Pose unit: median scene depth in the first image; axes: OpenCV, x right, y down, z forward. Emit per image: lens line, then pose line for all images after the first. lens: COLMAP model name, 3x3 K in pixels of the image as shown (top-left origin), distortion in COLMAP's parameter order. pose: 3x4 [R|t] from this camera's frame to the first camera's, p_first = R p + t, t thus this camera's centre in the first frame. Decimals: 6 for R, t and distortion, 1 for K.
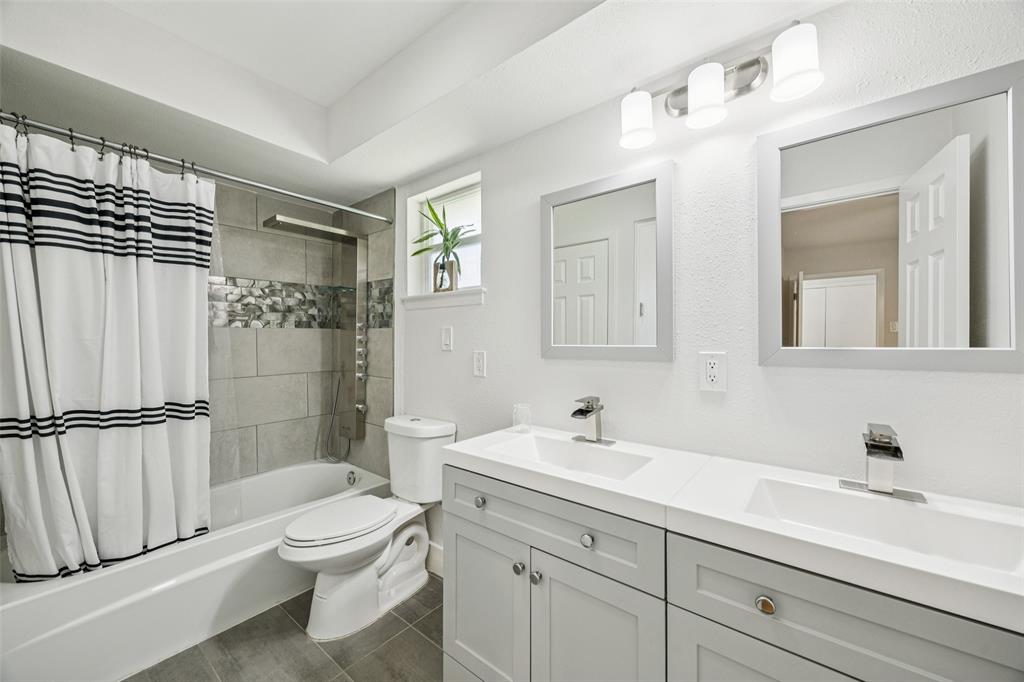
lens RADIAL K [[389.7, 0, 509.9], [0, 389.7, 340.7], [0, 0, 1]] dist [-0.001655, 0.000077]
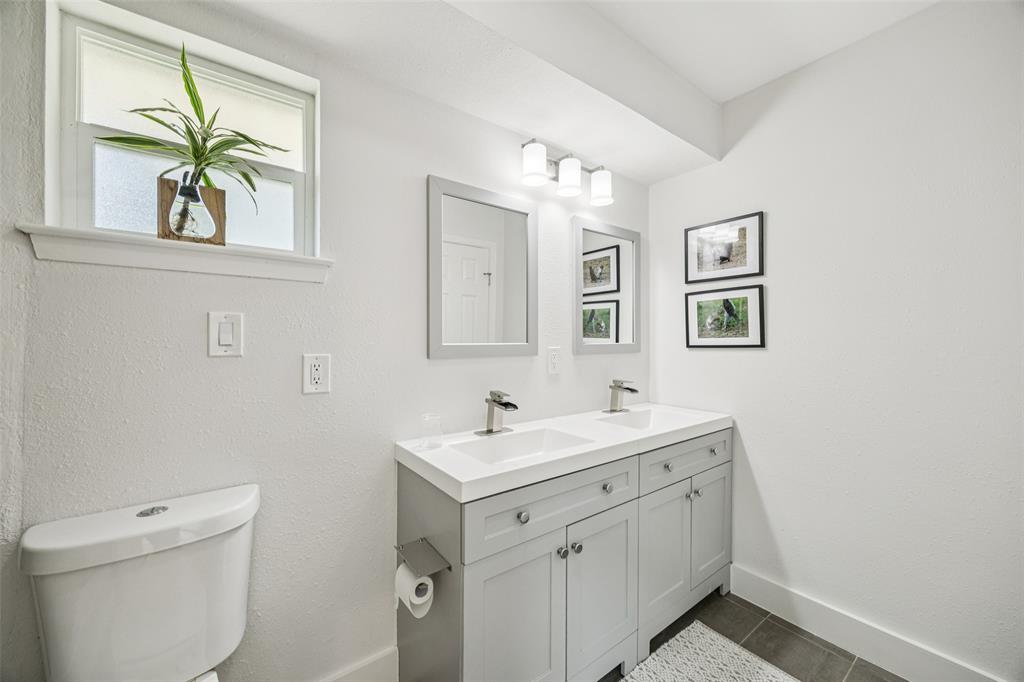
lens RADIAL K [[389.7, 0, 509.9], [0, 389.7, 340.7], [0, 0, 1]] dist [-0.001655, 0.000077]
pose [[0.250043, 0.008059, 0.968201, -0.614533], [0.003757, 0.999950, -0.009294, 0.011113], [-0.968227, 0.005961, 0.250001, 0.516464]]
